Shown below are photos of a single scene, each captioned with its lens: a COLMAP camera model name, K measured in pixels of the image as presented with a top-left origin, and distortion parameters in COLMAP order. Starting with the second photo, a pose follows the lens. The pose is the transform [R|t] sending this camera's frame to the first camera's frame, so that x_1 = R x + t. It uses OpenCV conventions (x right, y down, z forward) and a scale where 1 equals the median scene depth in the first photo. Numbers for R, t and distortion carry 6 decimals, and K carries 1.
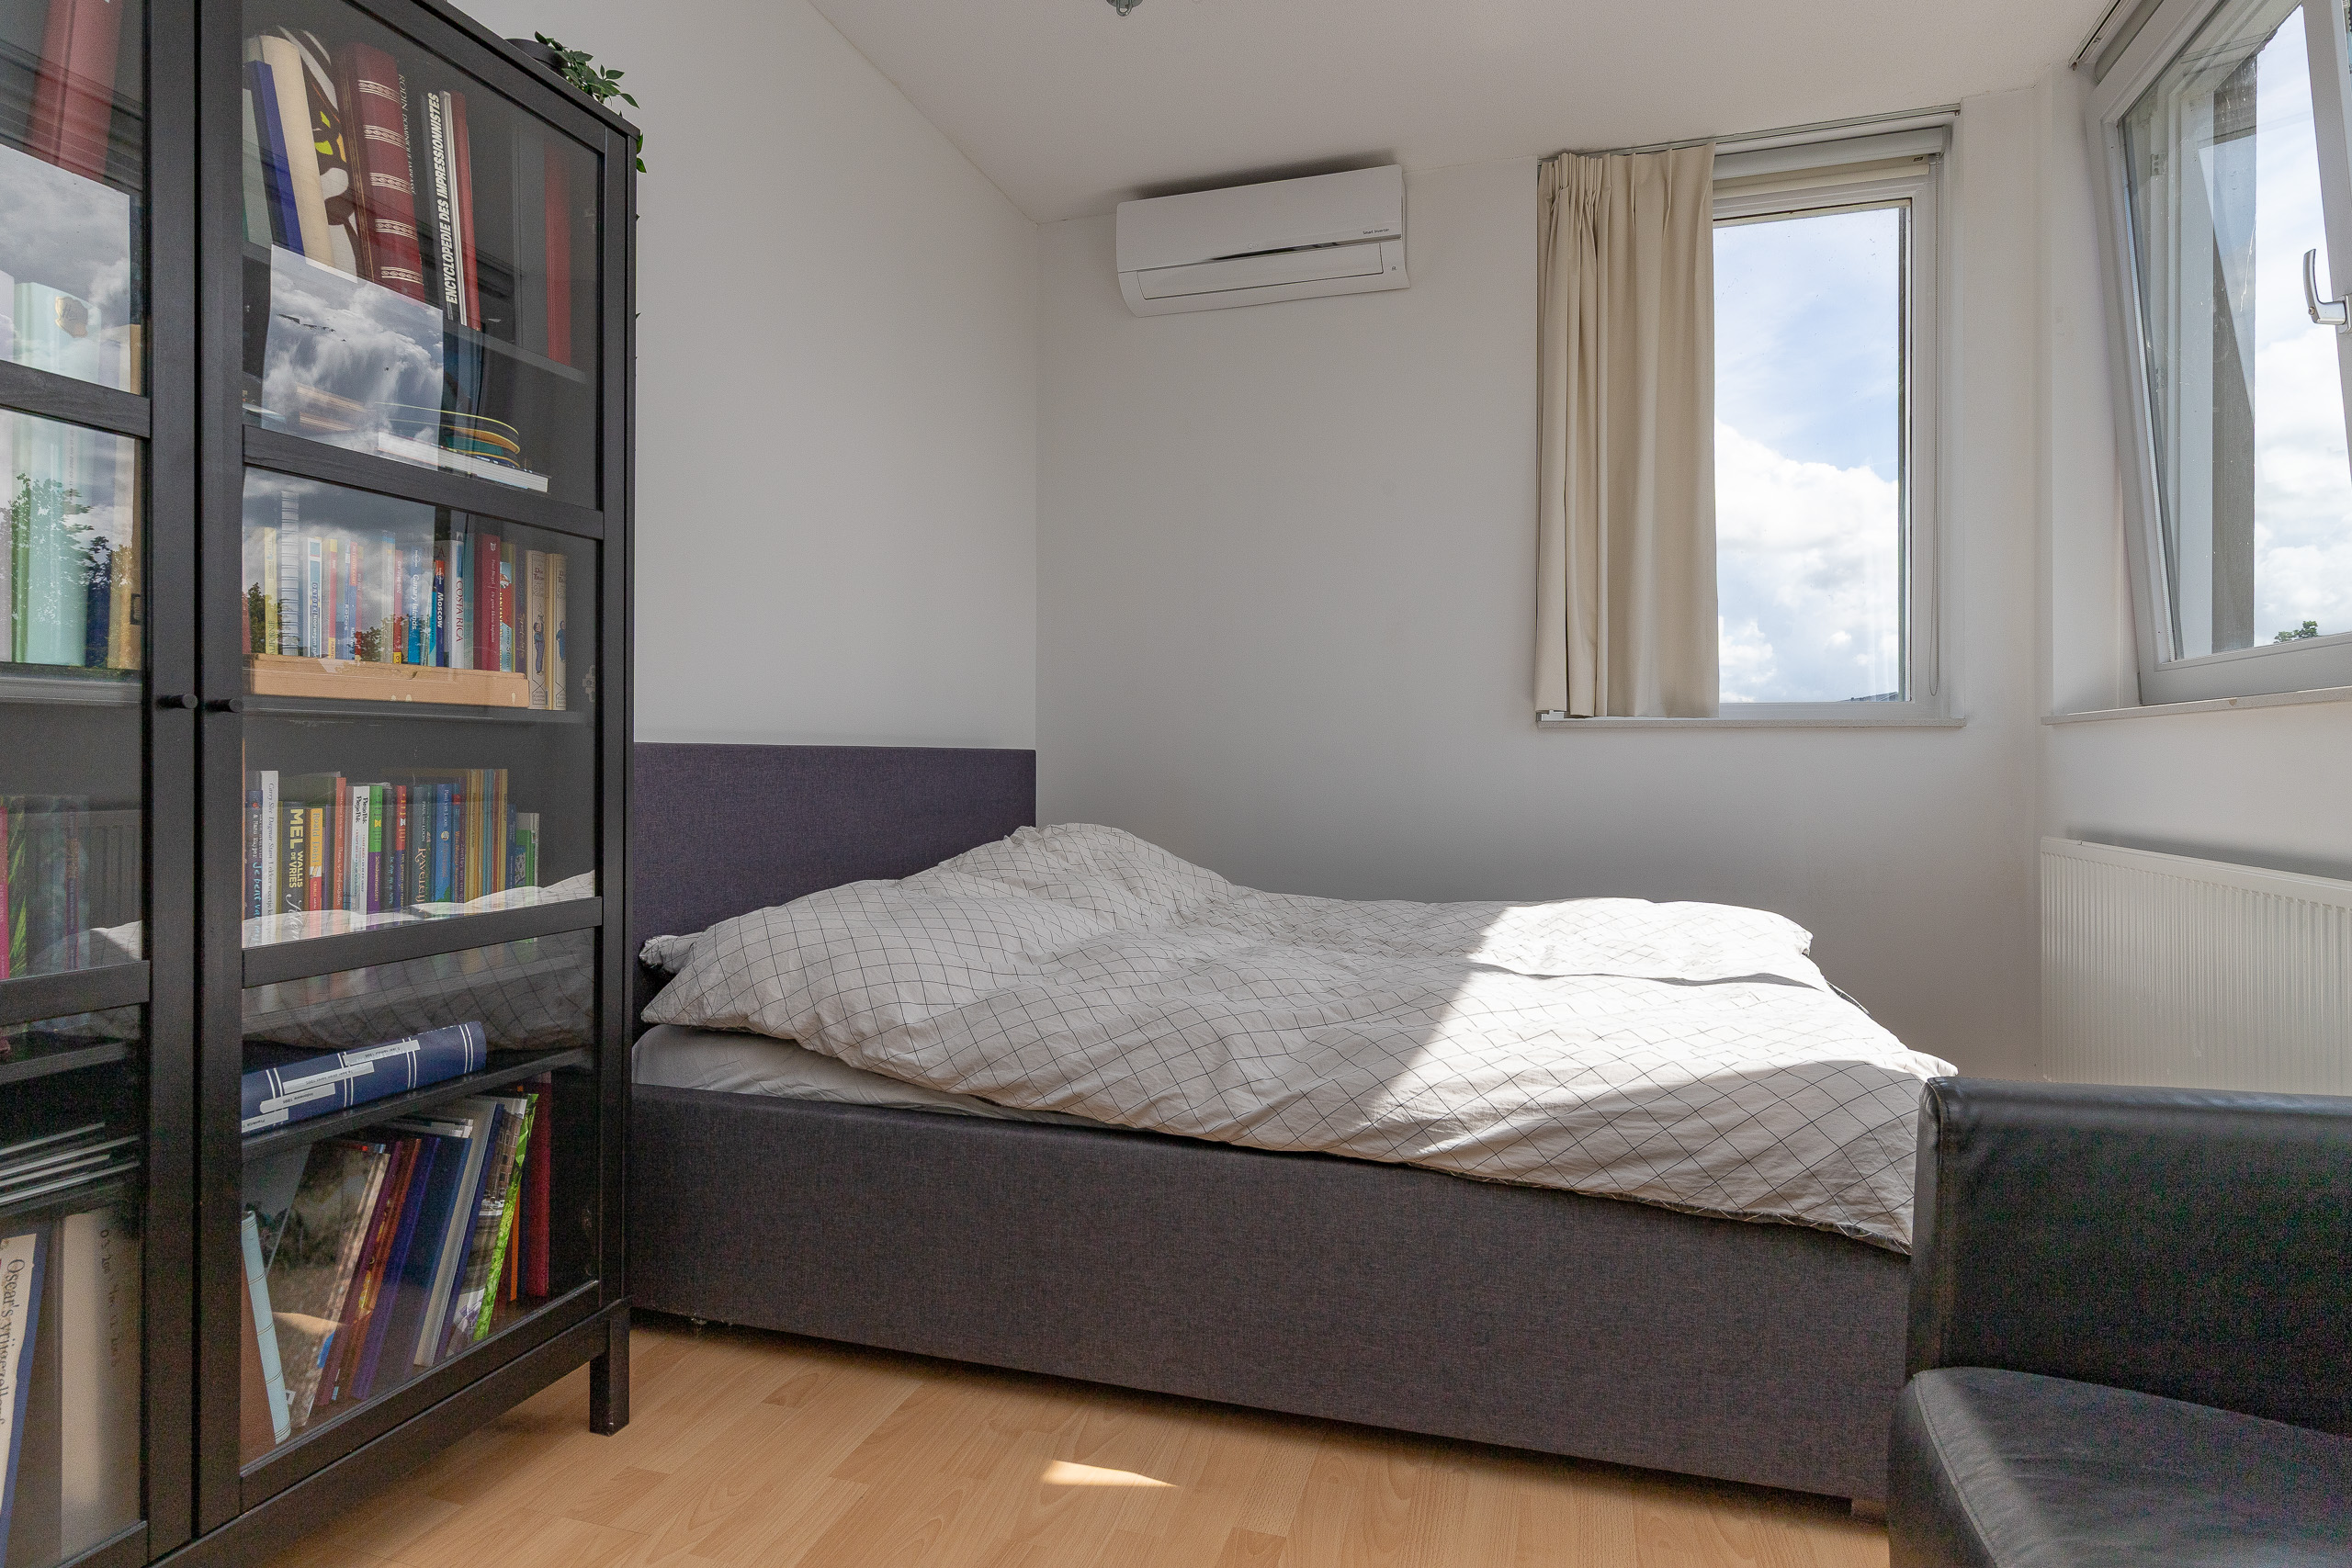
lens RADIAL K [[1263.6, 0, 1171.6], [0, 1263.6, 746.0], [0, 0, 1]] dist [-0.017776, -0.000395]
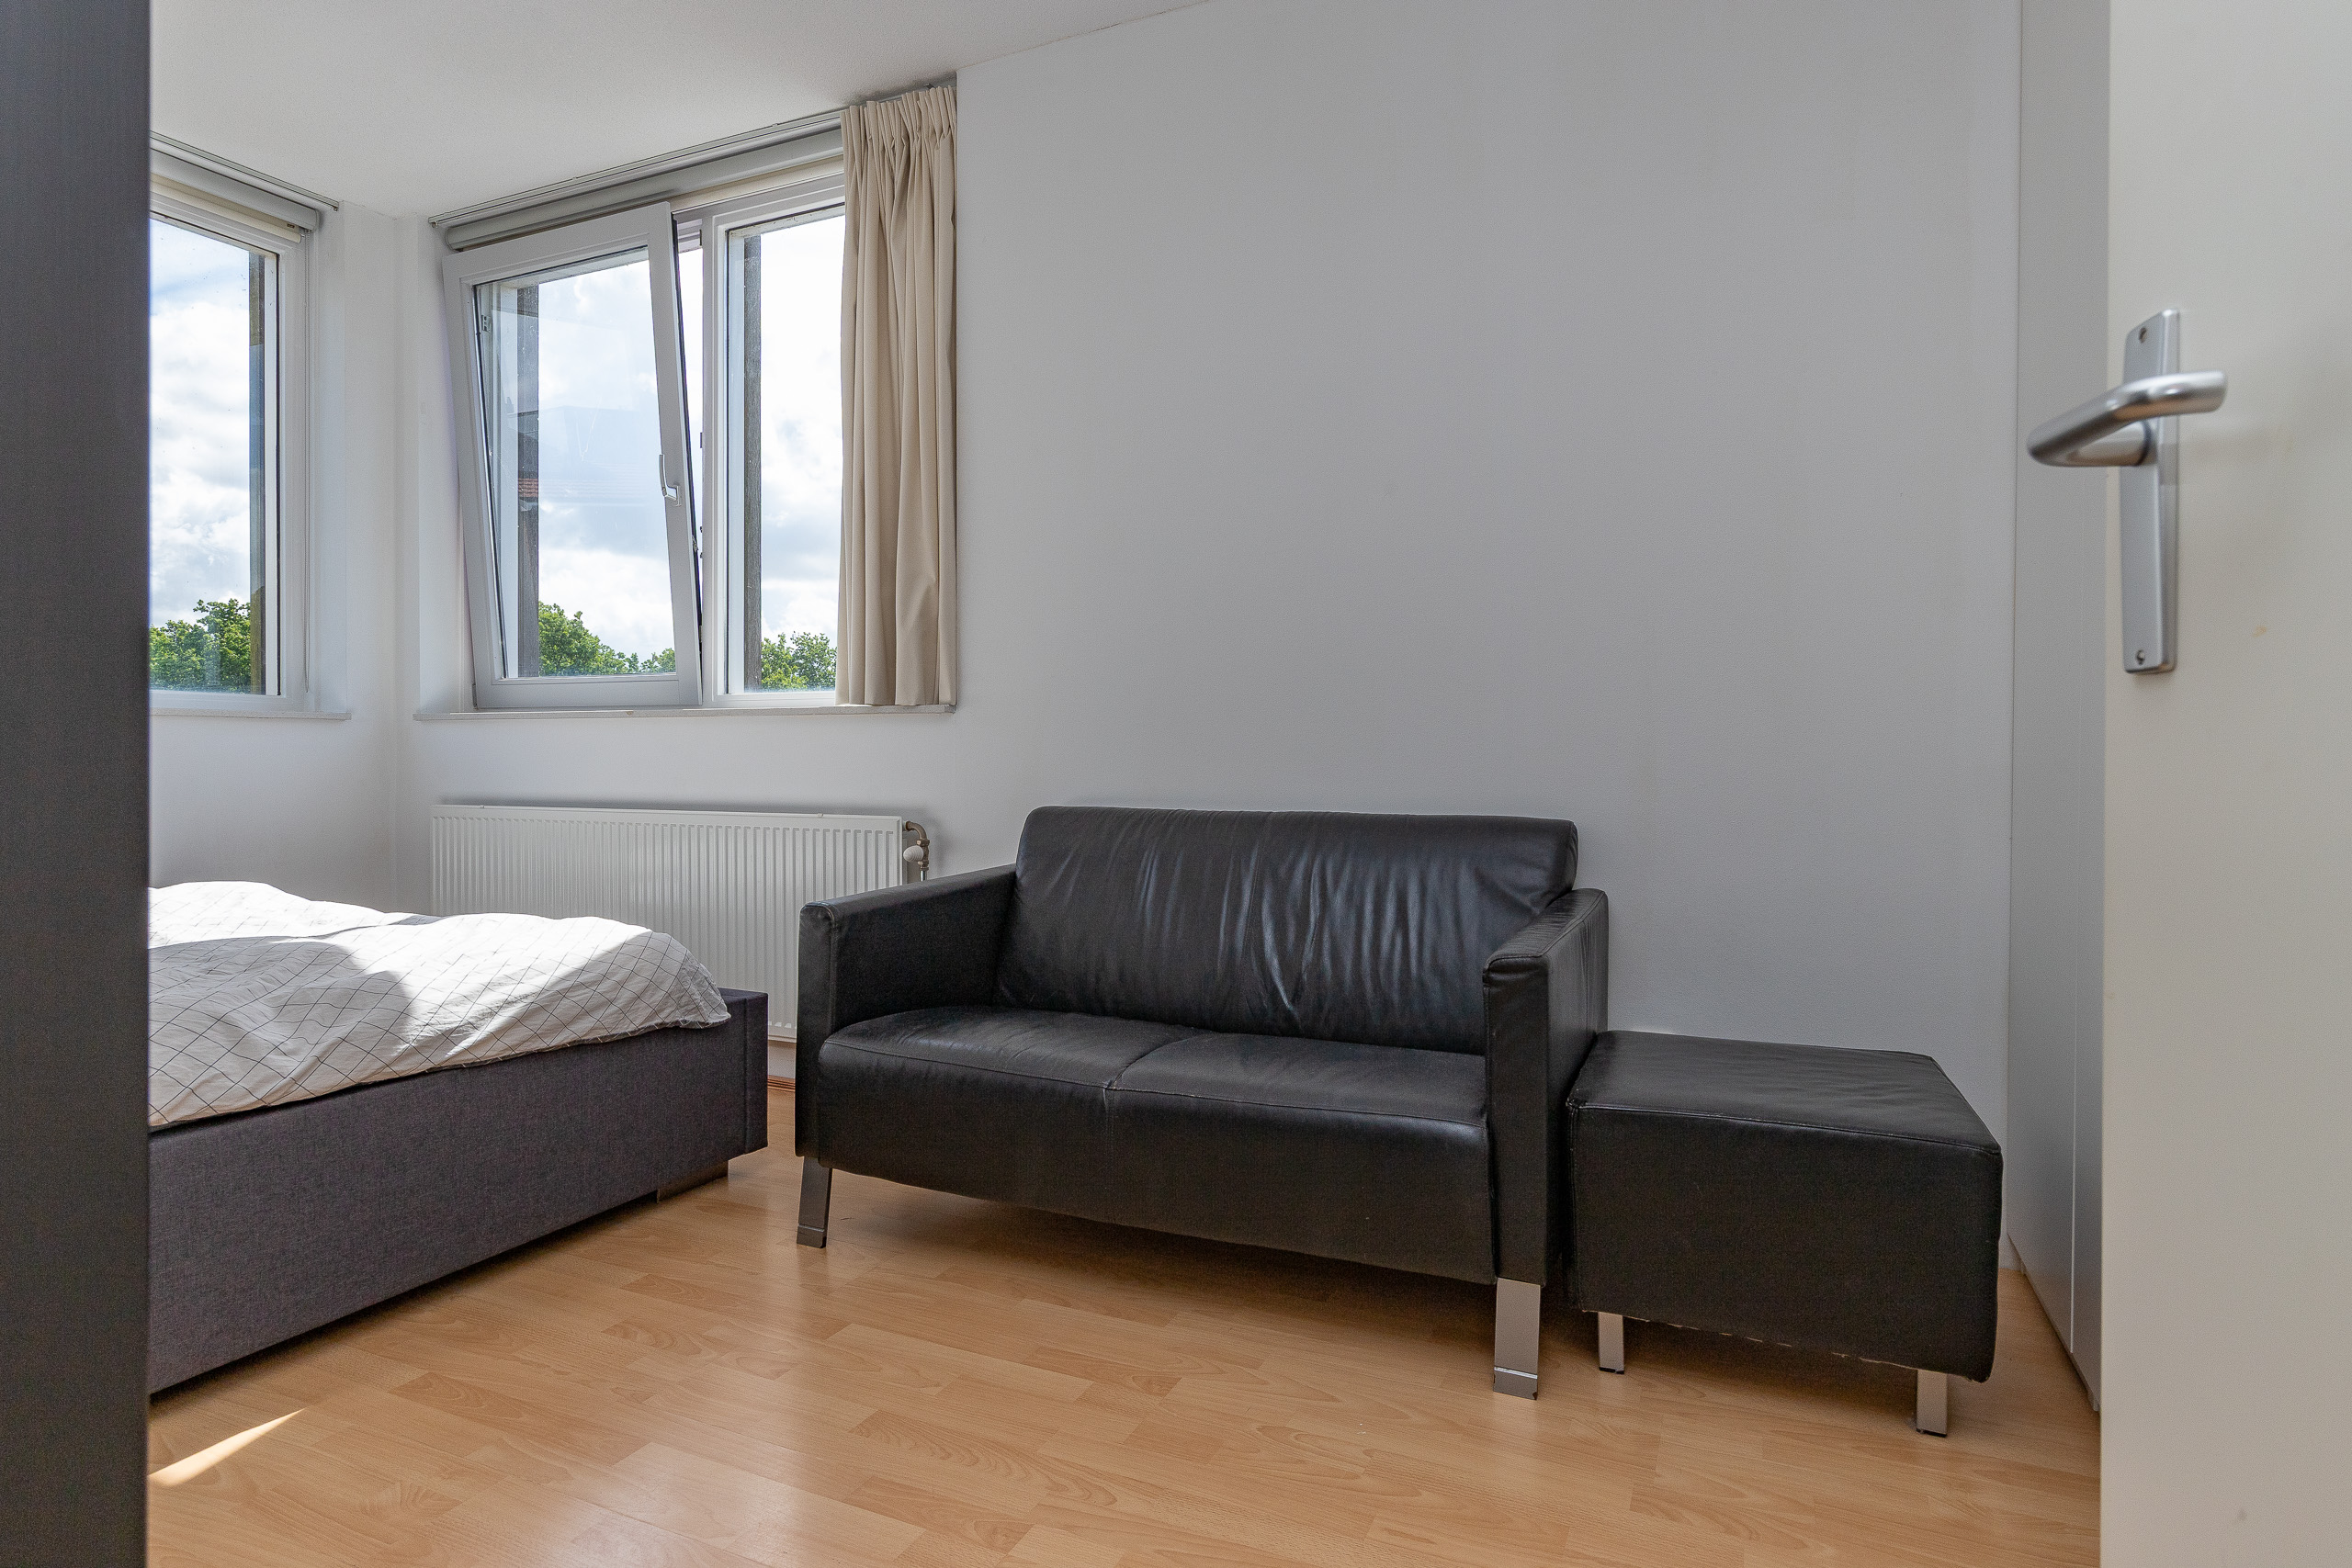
lens RADIAL K [[1263.6, 0, 1174.8], [0, 1263.6, 775.3], [0, 0, 1]] dist [-0.017776, -0.000395]
pose [[0.103472, -0.018489, 0.994461, -1.001063], [-0.015177, 0.999681, 0.020165, 0.000251], [-0.994517, -0.017180, 0.103158, 0.137175]]
